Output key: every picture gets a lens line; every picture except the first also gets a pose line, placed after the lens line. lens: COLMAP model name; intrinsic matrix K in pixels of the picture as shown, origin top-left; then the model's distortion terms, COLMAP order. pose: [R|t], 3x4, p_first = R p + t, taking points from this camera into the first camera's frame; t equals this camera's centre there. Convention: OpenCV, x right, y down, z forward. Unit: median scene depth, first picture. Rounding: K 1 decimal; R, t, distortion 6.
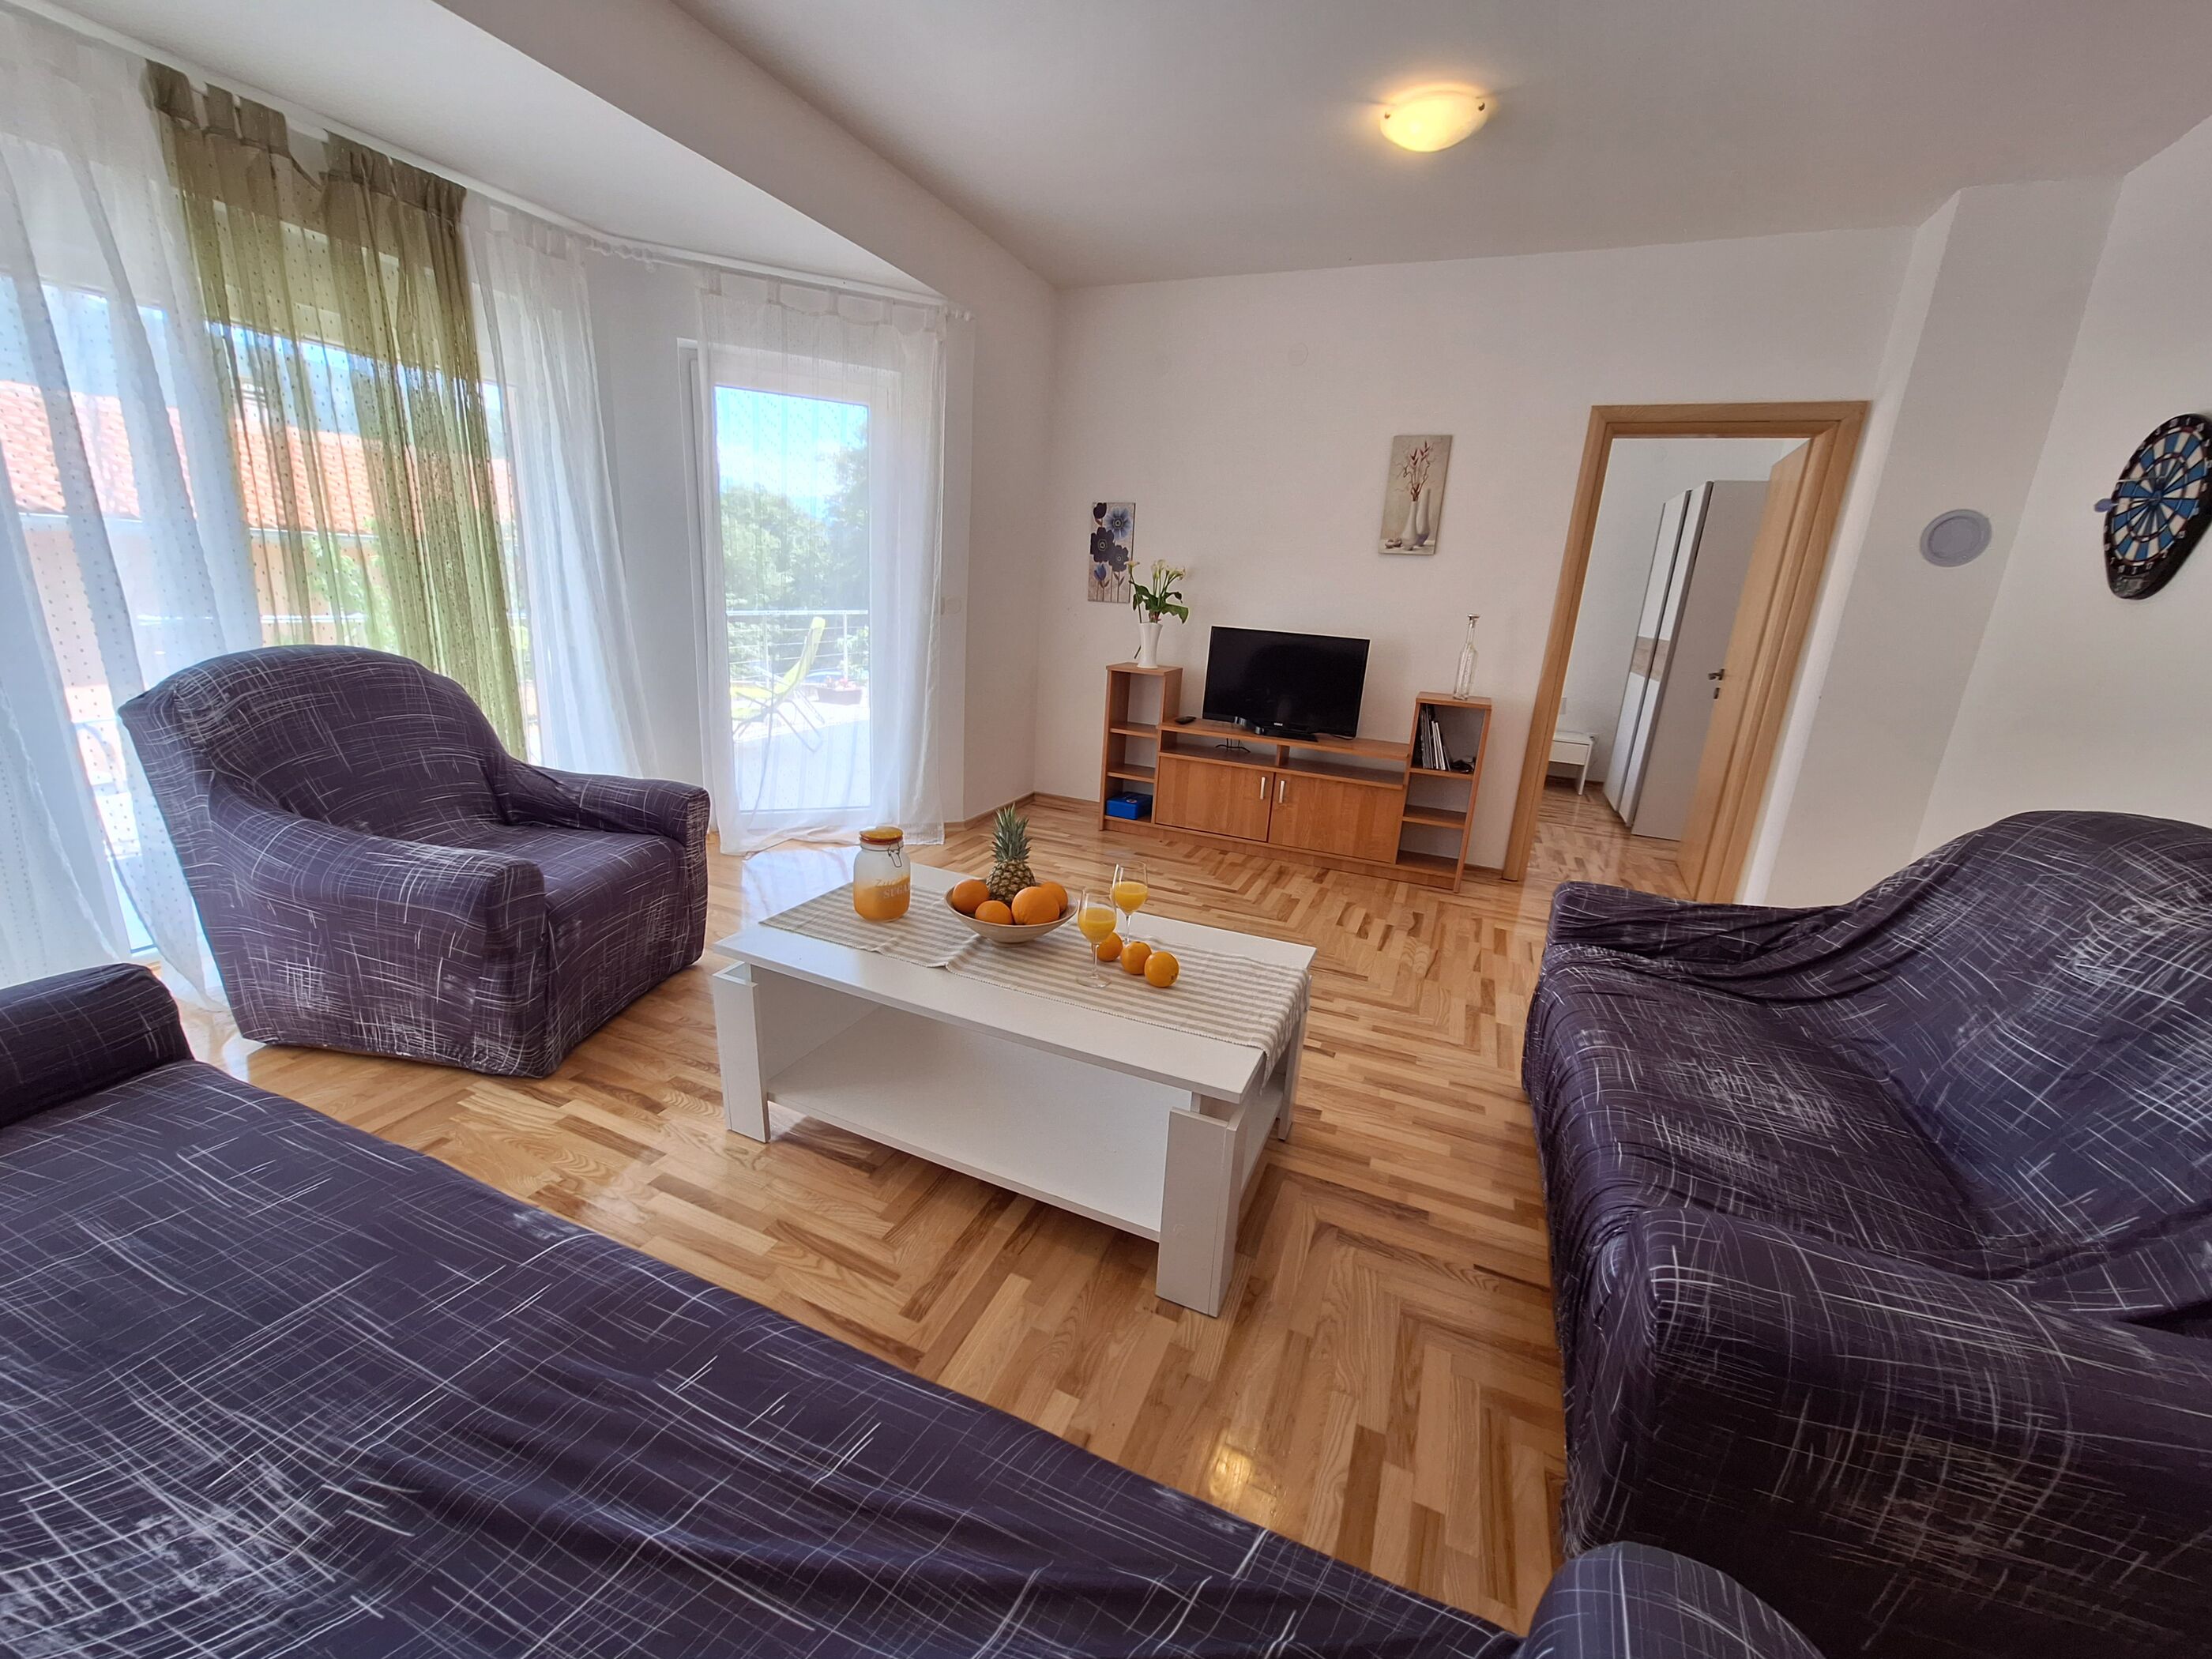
lens RADIAL K [[868.6, 0, 1098.8], [0, 868.6, 824.7], [0, 0, 1]] dist [0.002151, -0.000527]
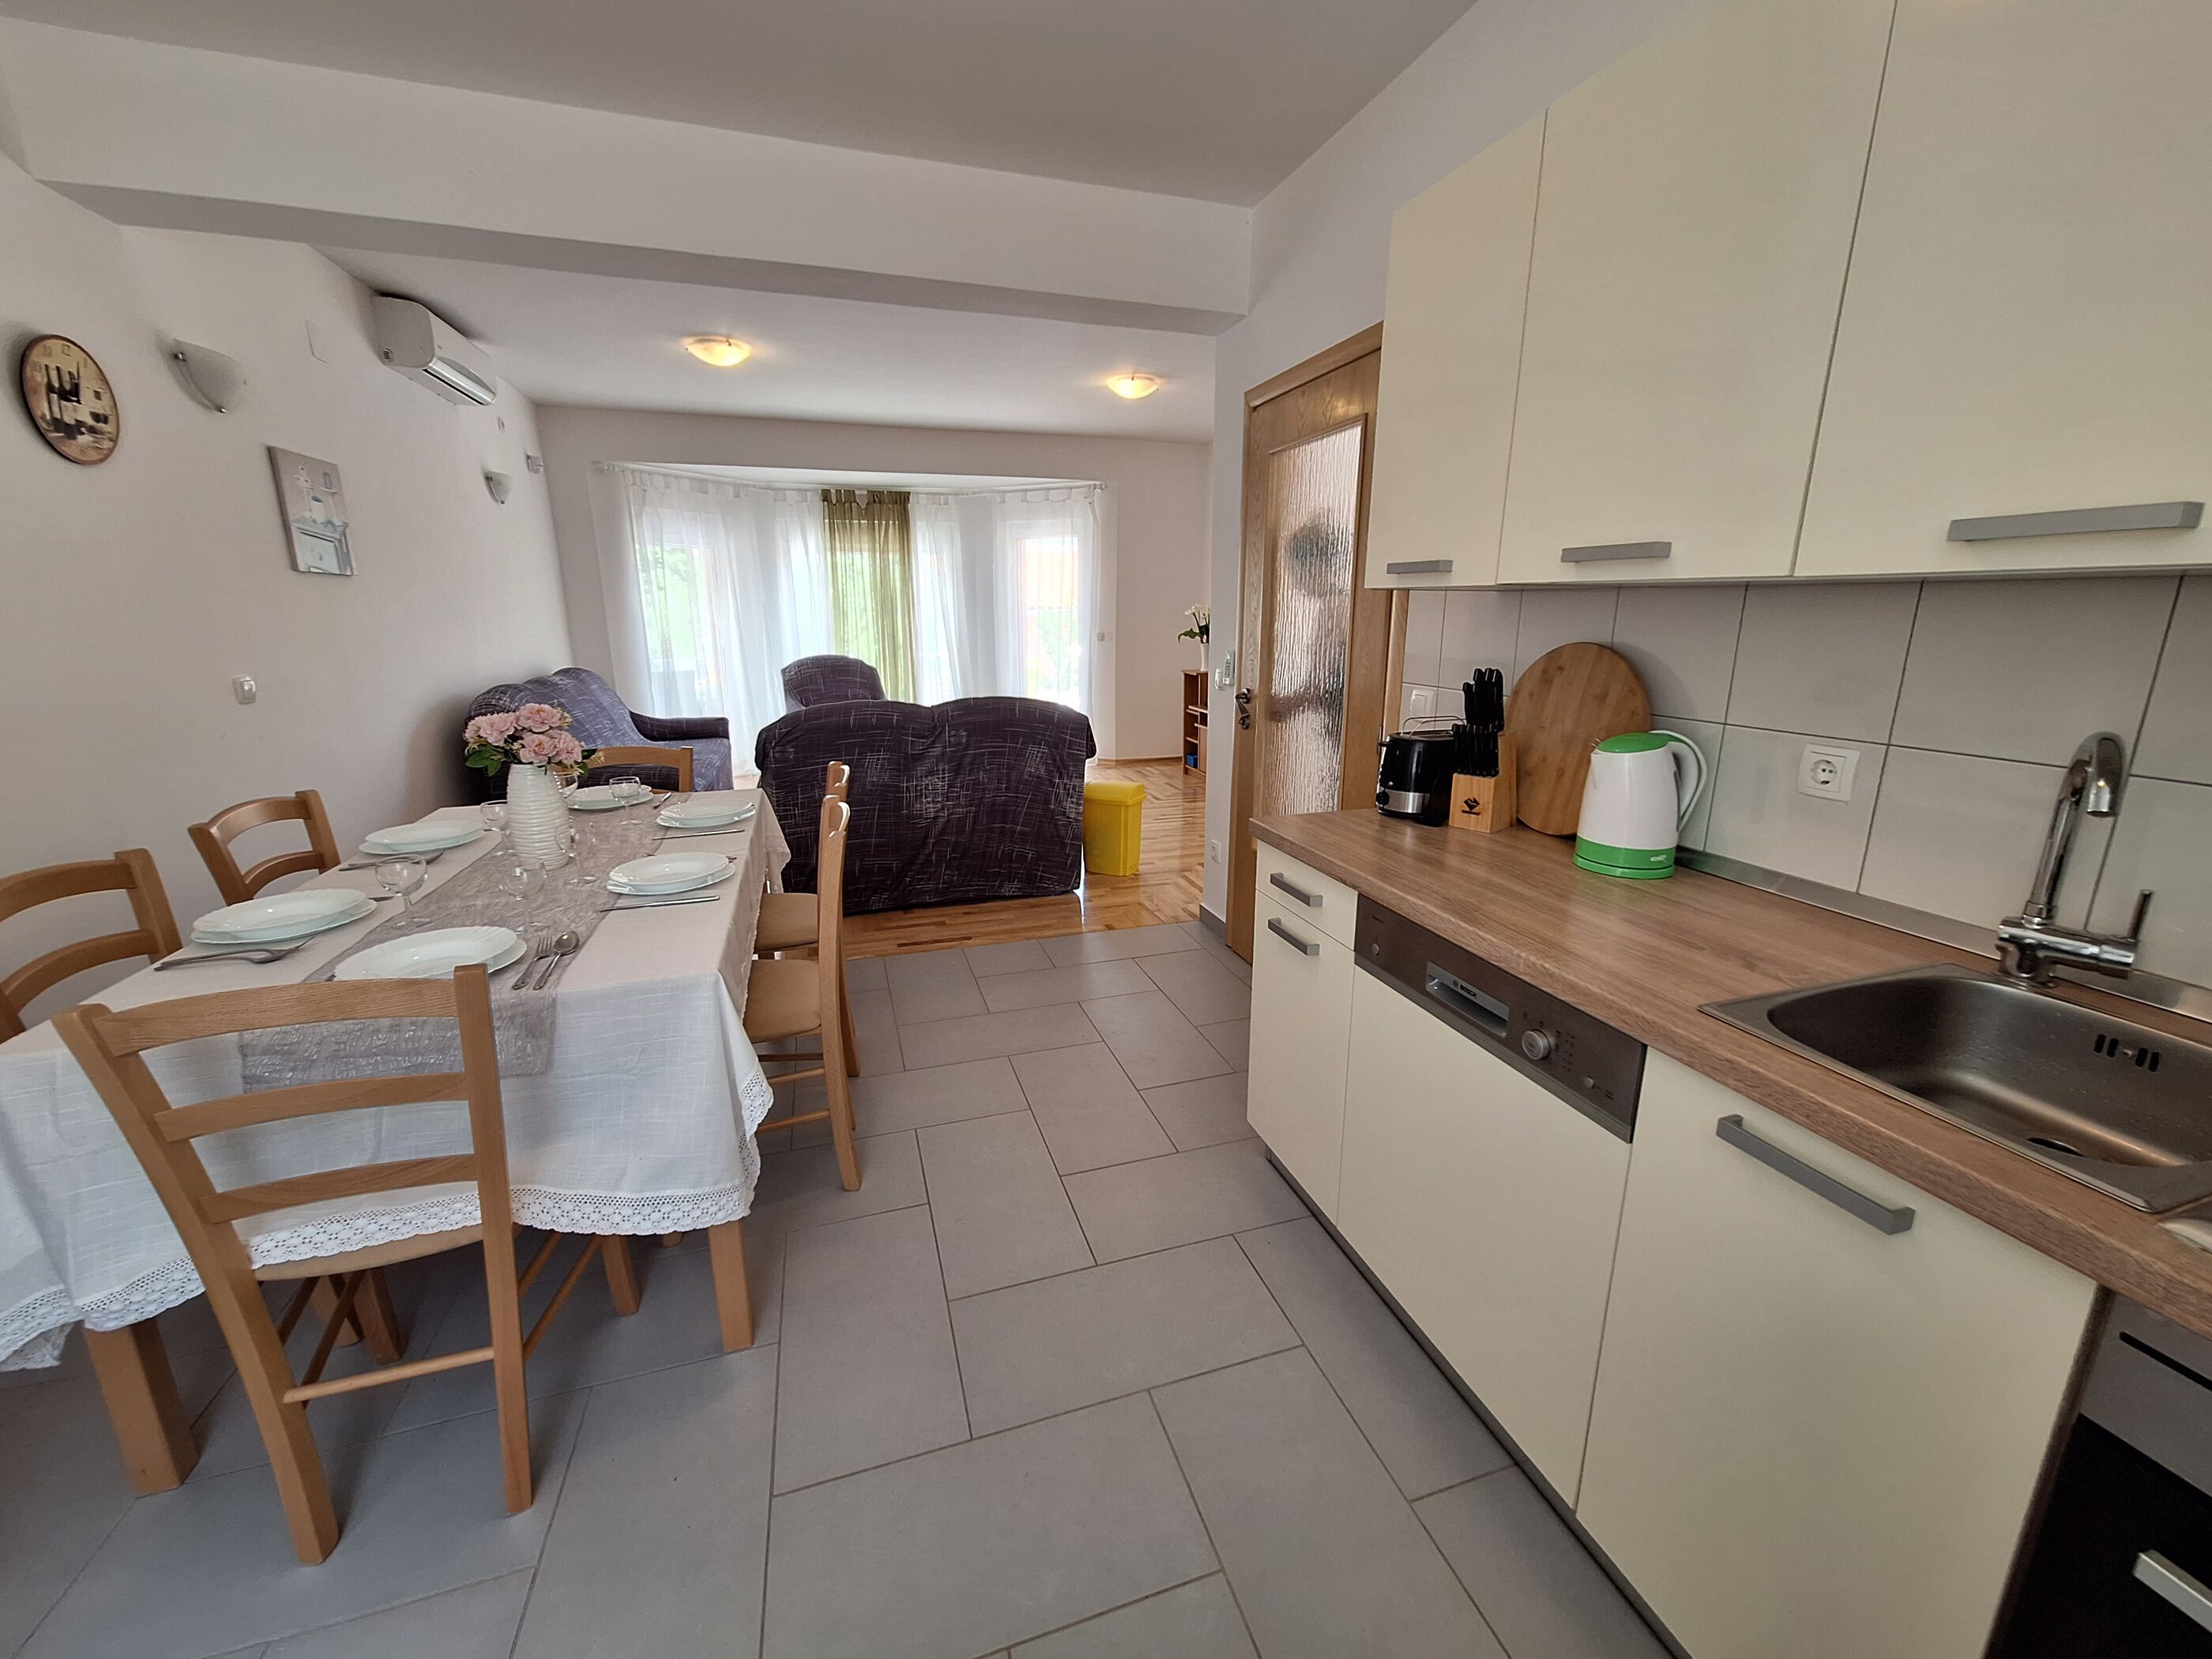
lens RADIAL K [[868.6, 0, 1101.0], [0, 868.6, 824.1], [0, 0, 1]] dist [0.002151, -0.000527]
pose [[0.643516, 0.125985, -0.754994, 1.961582], [-0.166991, 0.985710, 0.022151, 0.150641], [0.746995, 0.111823, 0.655358, -0.241636]]
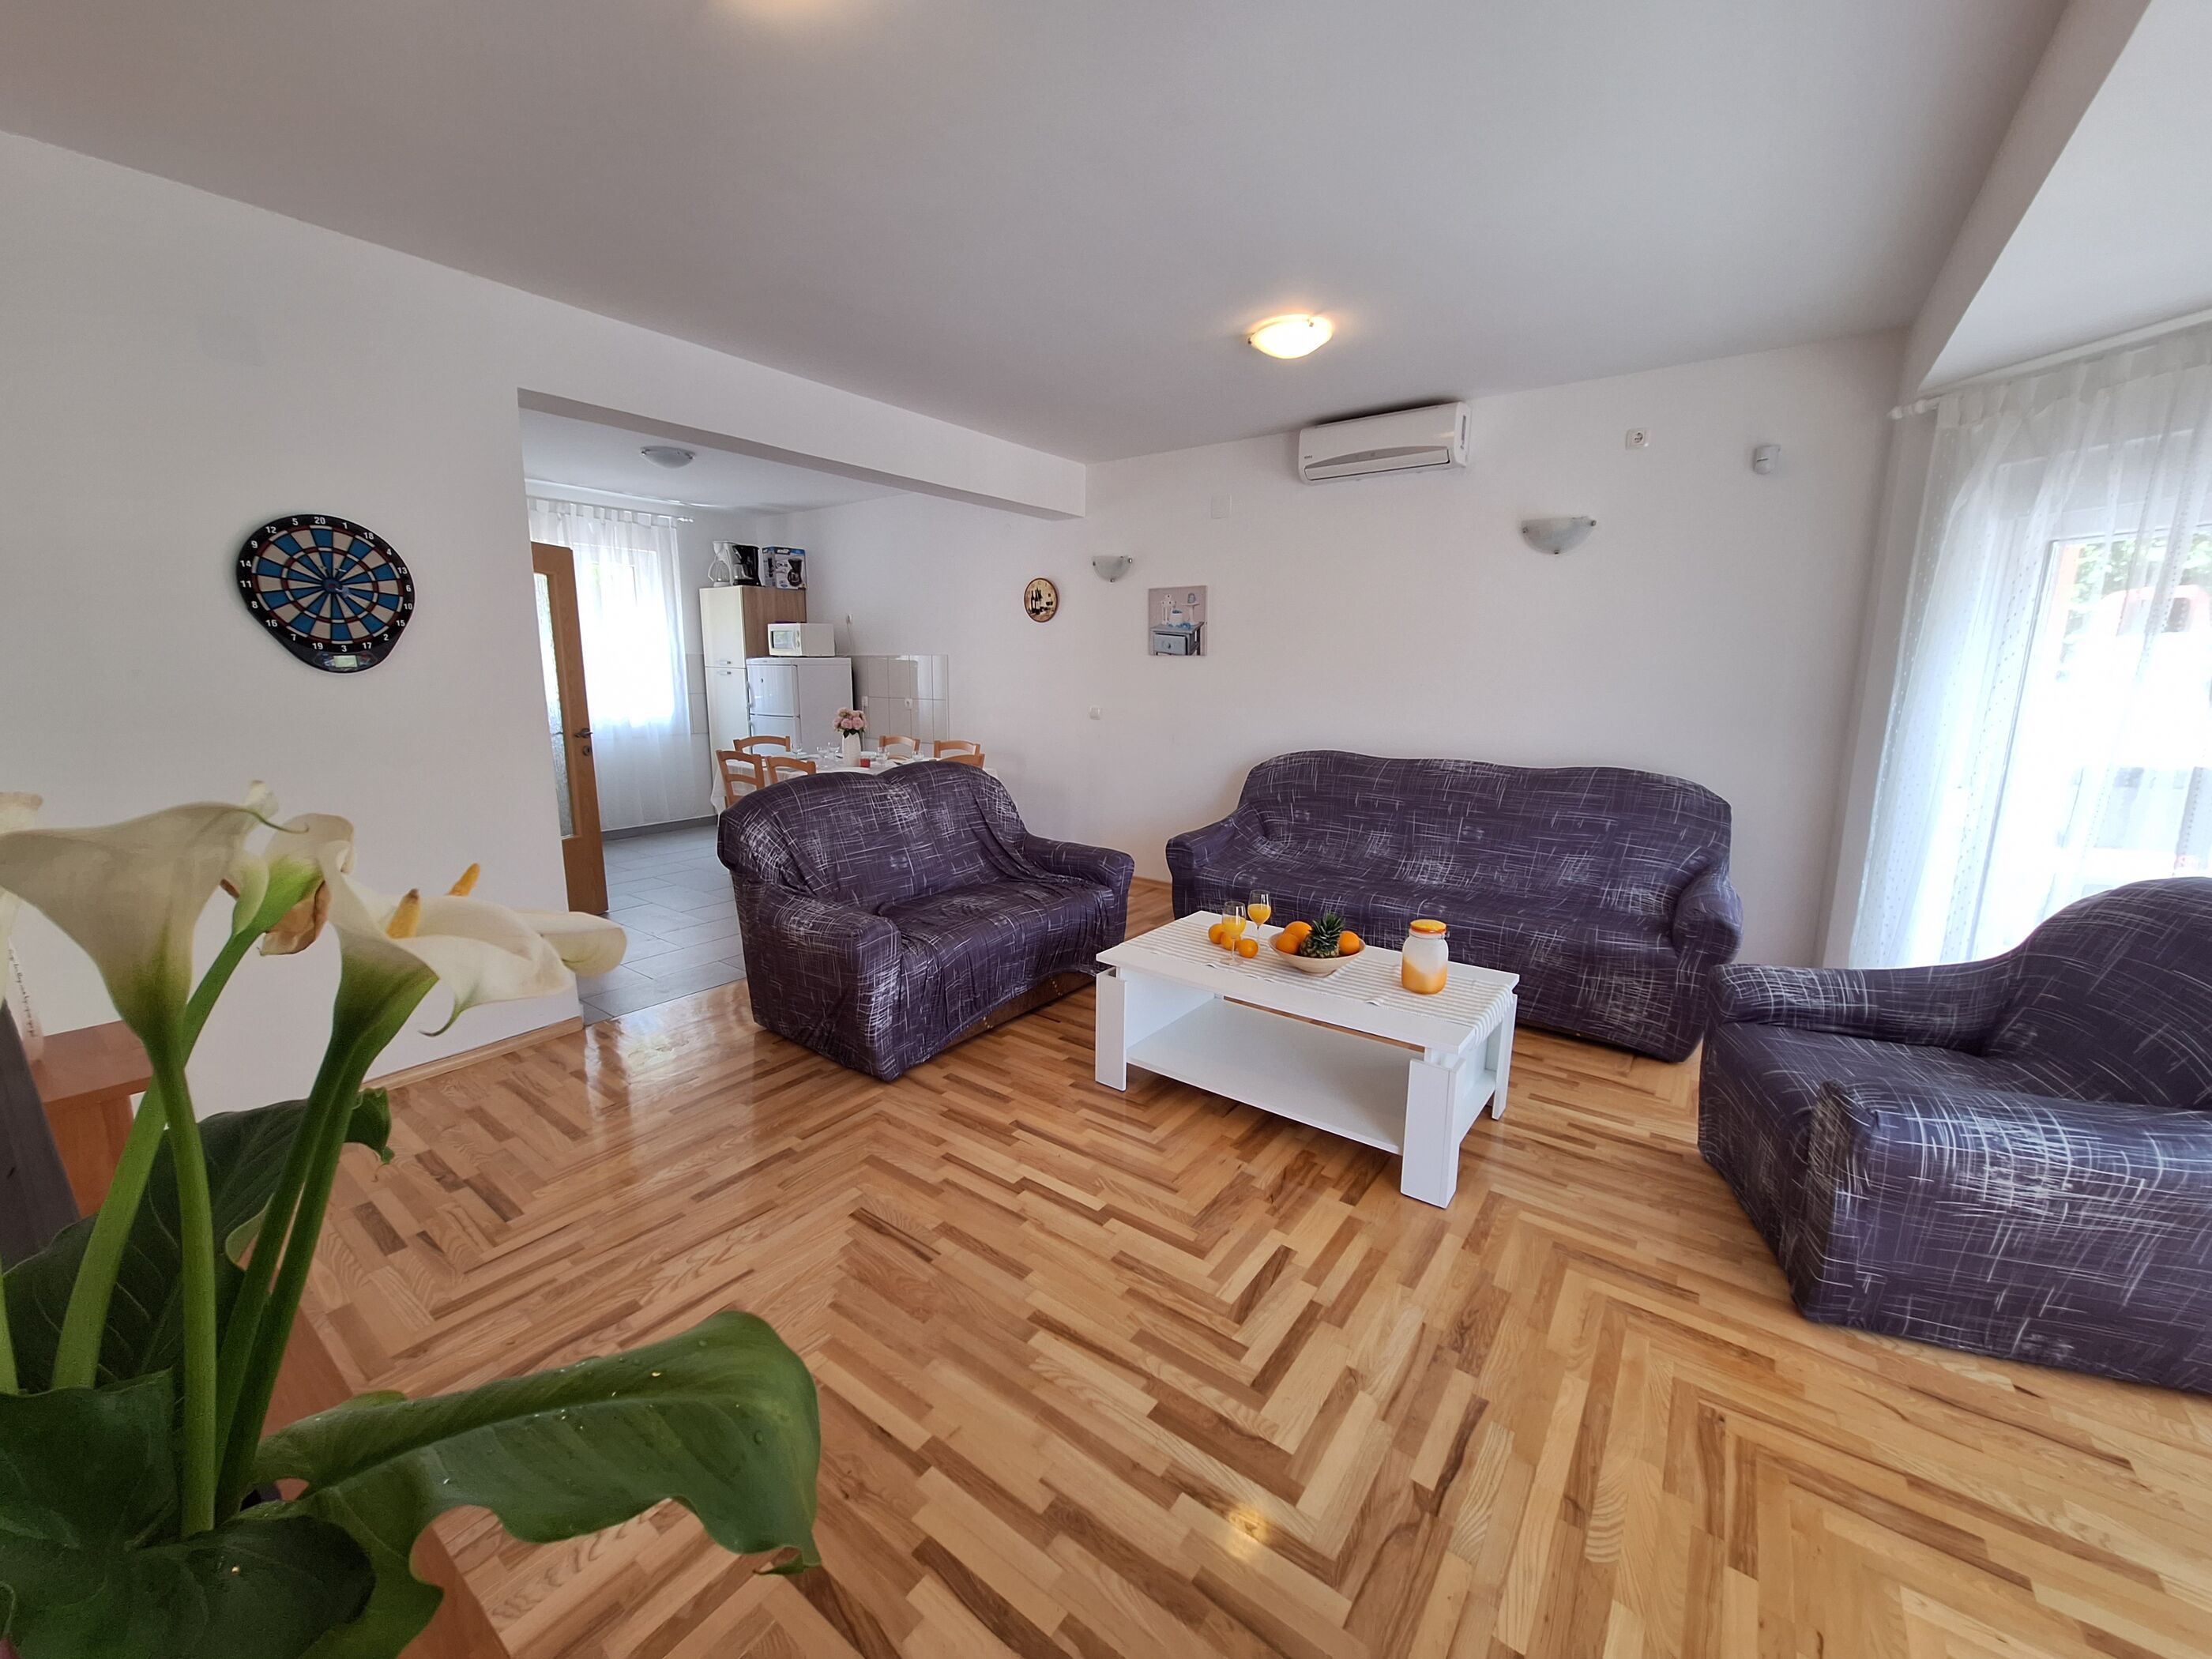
lens RADIAL K [[868.6, 0, 1095.7], [0, 868.6, 816.7], [0, 0, 1]] dist [0.002151, -0.000527]
pose [[-0.969788, -0.098563, 0.223153, -0.036654], [0.006959, 0.903197, 0.429170, -0.531717], [-0.243851, 0.417757, -0.875223, 1.696569]]
